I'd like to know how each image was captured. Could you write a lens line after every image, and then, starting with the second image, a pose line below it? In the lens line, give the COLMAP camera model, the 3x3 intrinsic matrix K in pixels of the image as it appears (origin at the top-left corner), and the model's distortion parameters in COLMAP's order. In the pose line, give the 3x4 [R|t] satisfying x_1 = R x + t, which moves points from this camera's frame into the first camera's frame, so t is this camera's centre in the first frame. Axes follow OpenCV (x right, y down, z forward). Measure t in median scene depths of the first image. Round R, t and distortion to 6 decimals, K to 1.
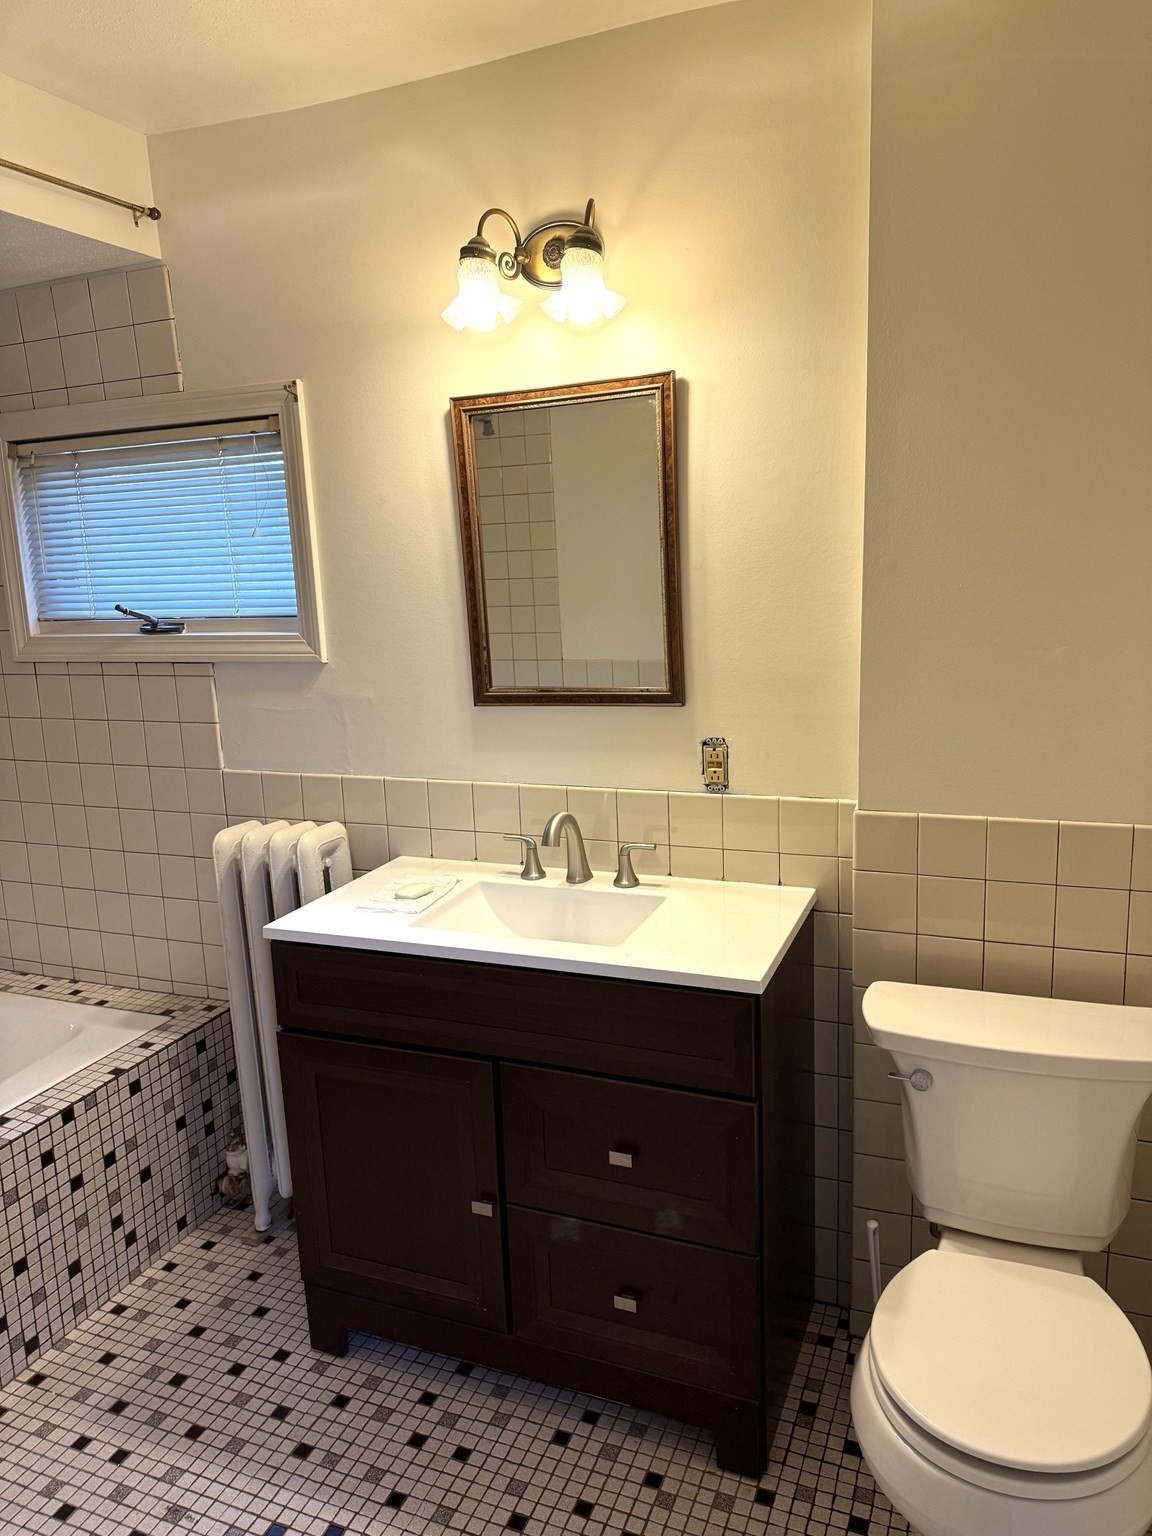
lens RADIAL K [[1078.9, 0, 578.7], [0, 1078.9, 767.5], [0, 0, 1]] dist [0.032638, -0.035524]
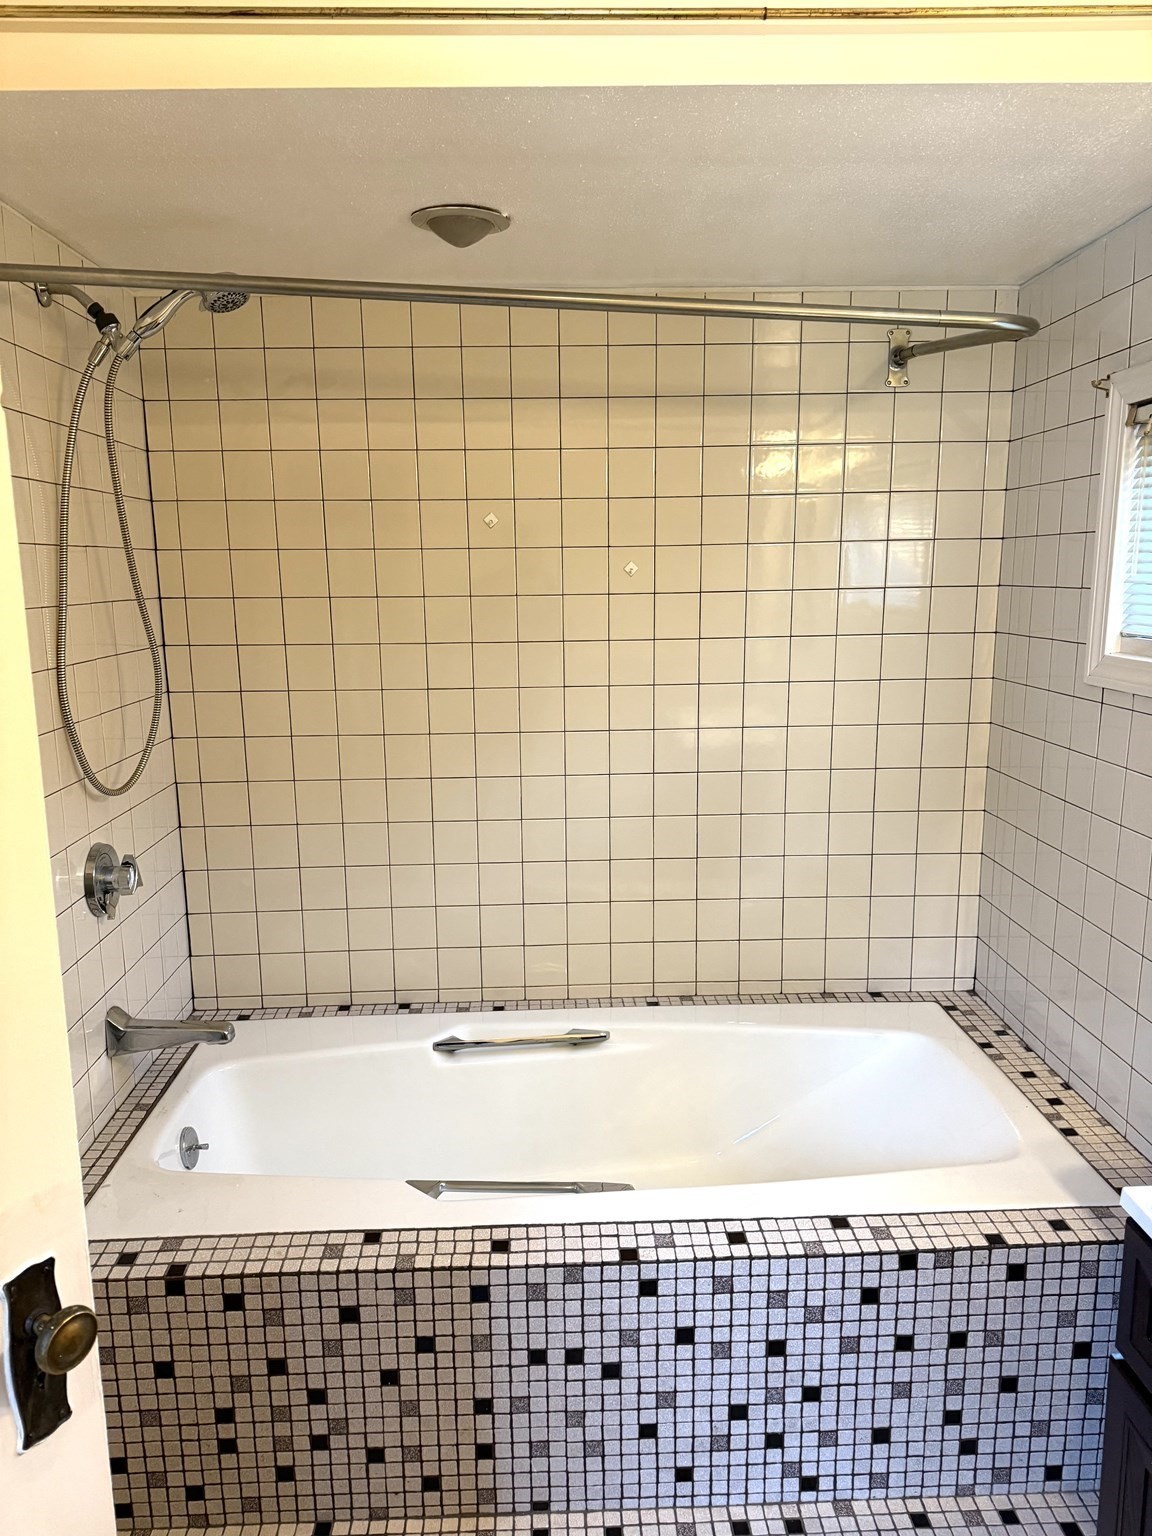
lens RADIAL K [[1078.9, 0, 576.9], [0, 1078.9, 777.7], [0, 0, 1]] dist [0.032638, -0.035524]
pose [[0.413962, 0.205601, -0.886771, 0.058984], [-0.181307, 0.973264, 0.141017, -0.087372], [0.892056, 0.102403, 0.440171, 0.371567]]
